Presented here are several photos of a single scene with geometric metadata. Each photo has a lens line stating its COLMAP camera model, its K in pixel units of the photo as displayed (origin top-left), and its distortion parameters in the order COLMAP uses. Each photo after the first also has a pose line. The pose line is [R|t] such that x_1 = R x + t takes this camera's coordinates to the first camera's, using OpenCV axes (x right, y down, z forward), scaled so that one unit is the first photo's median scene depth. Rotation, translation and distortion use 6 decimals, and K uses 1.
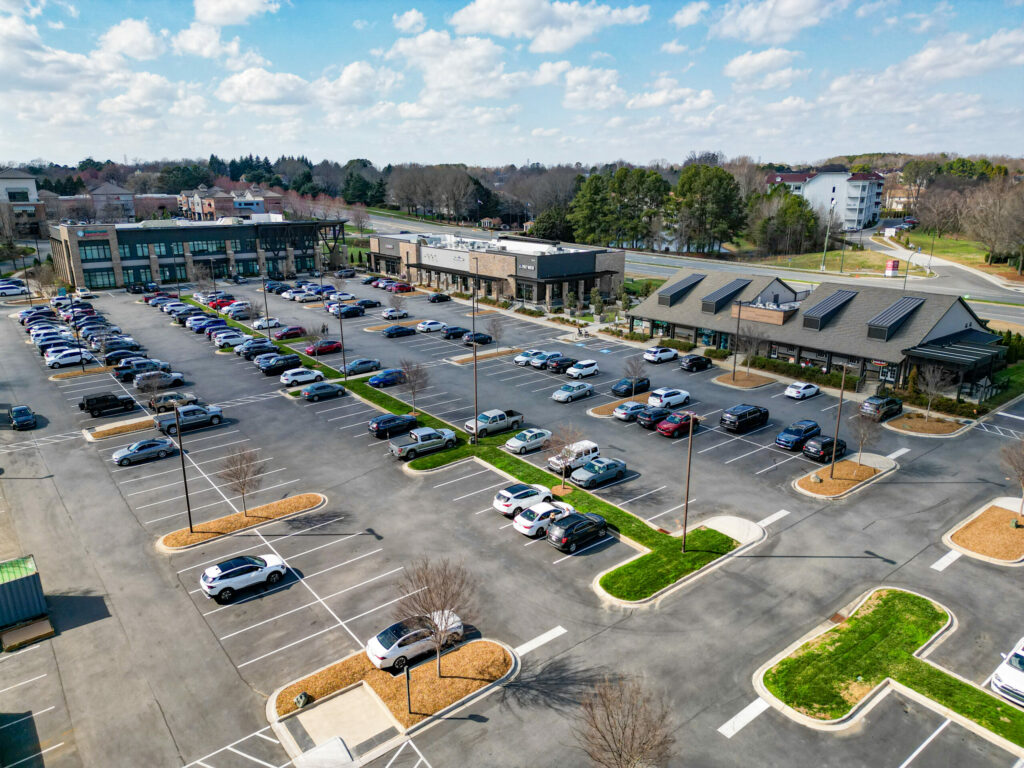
lens RADIAL K [[714.3, 0, 512.0], [0, 714.3, 384.0], [0, 0, 1]] dist [0.057638, -0.000334]
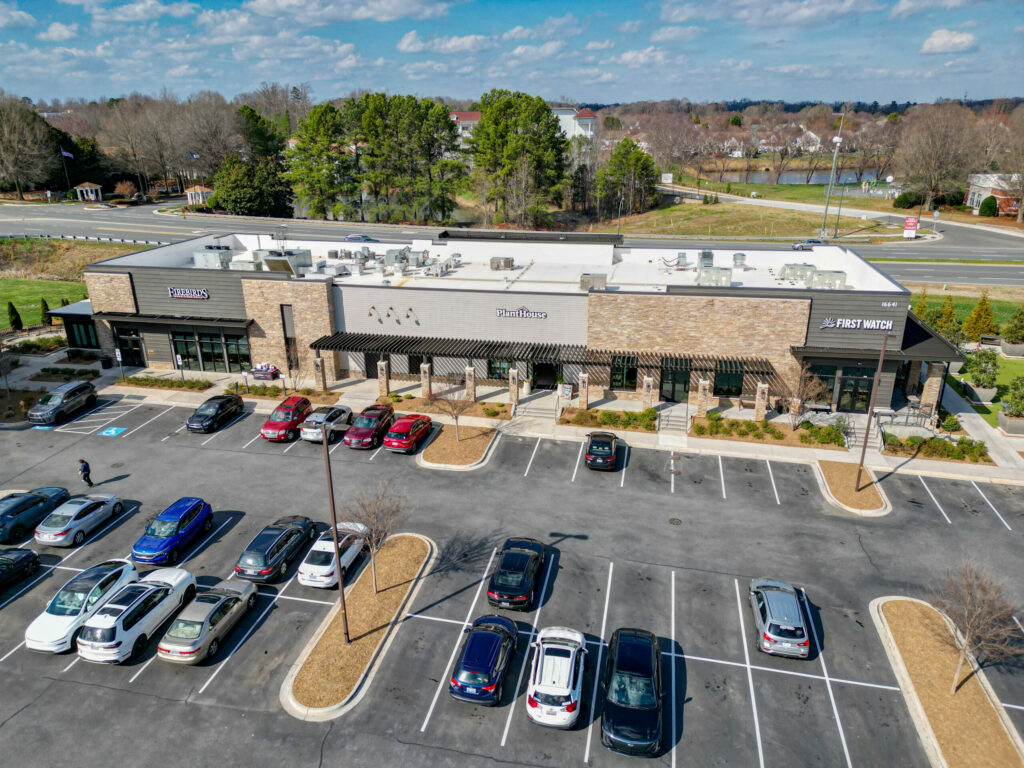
lens RADIAL K [[714.3, 0, 512.0], [0, 714.3, 384.0], [0, 0, 1]] dist [0.057638, -0.000334]
pose [[0.775012, -0.224029, 0.590904, -0.273686], [0.183881, 0.974539, 0.128303, -0.169902], [-0.604603, 0.009220, 0.796474, 0.645345]]
